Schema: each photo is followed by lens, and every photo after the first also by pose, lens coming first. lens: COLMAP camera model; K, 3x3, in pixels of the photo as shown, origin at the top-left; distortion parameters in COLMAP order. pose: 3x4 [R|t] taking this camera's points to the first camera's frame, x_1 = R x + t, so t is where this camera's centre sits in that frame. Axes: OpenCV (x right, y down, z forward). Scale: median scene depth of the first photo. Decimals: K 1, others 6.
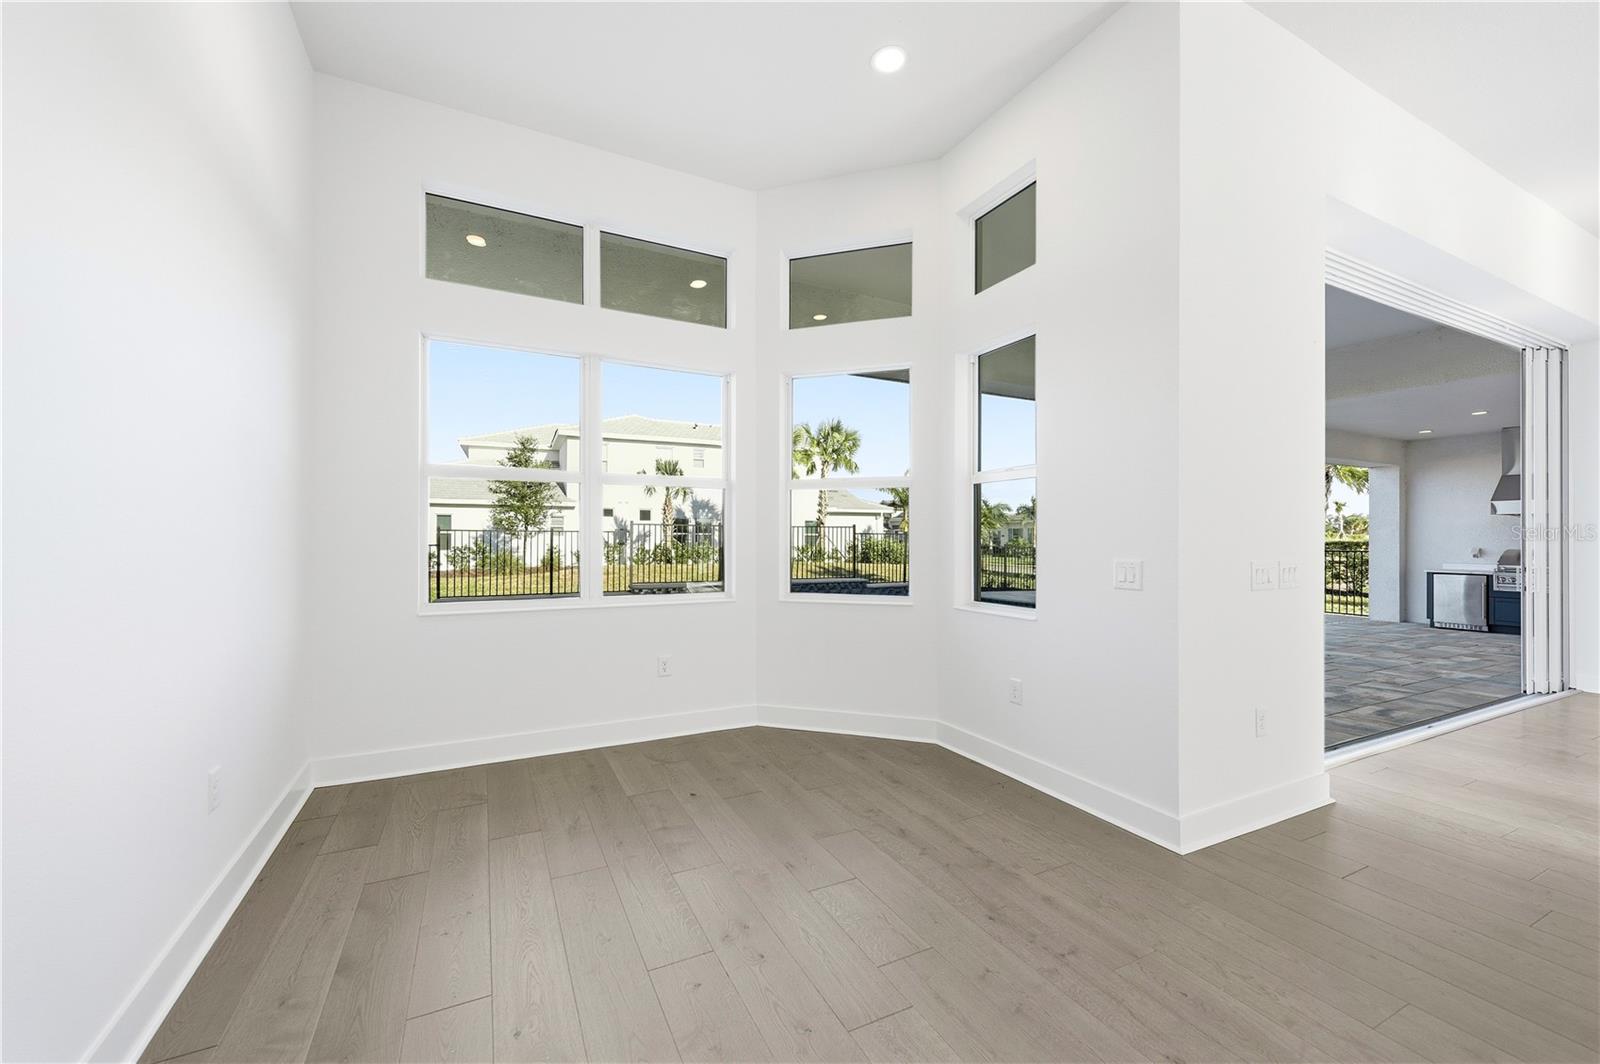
lens RADIAL K [[635.0, 0, 800.0], [0, 635.0, 532.0], [0, 0, 1]] dist [0.017120, -0.000058]
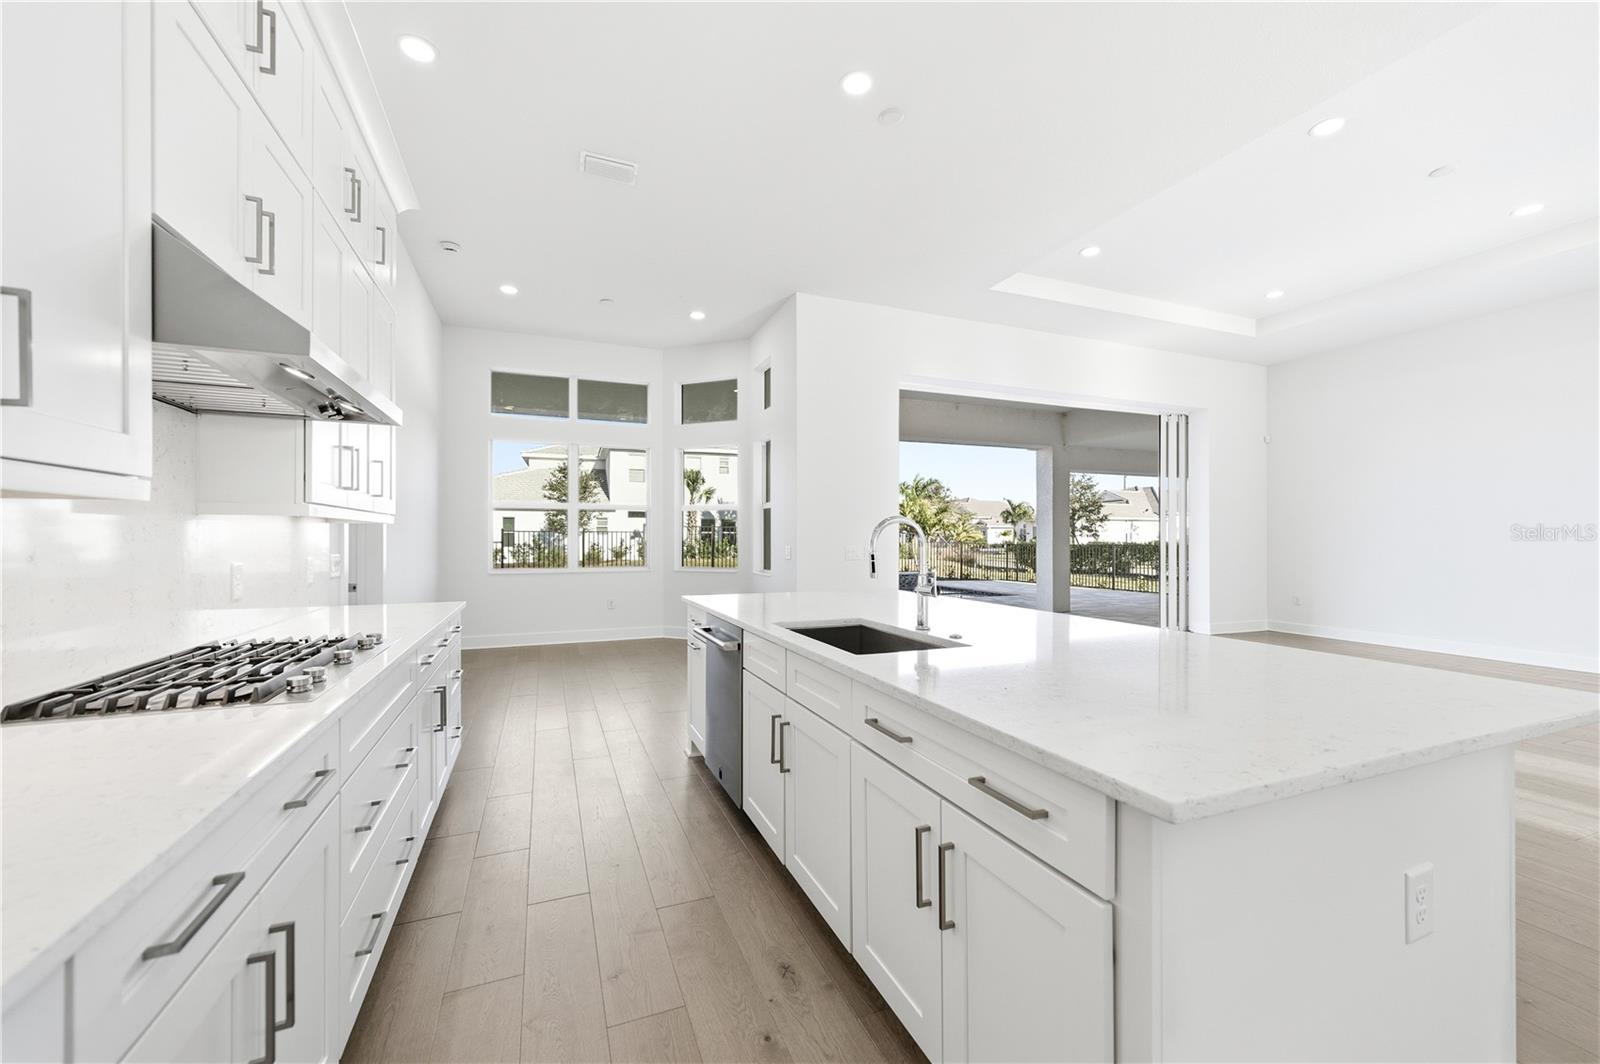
lens RADIAL K [[635.0, 0, 800.0], [0, 635.0, 532.0], [0, 0, 1]] dist [0.017120, -0.000058]
pose [[0.996566, -0.002677, -0.082764, 0.101363], [0.002933, 0.999991, 0.002980, -0.001873], [0.082756, -0.003213, 0.996565, -0.170784]]
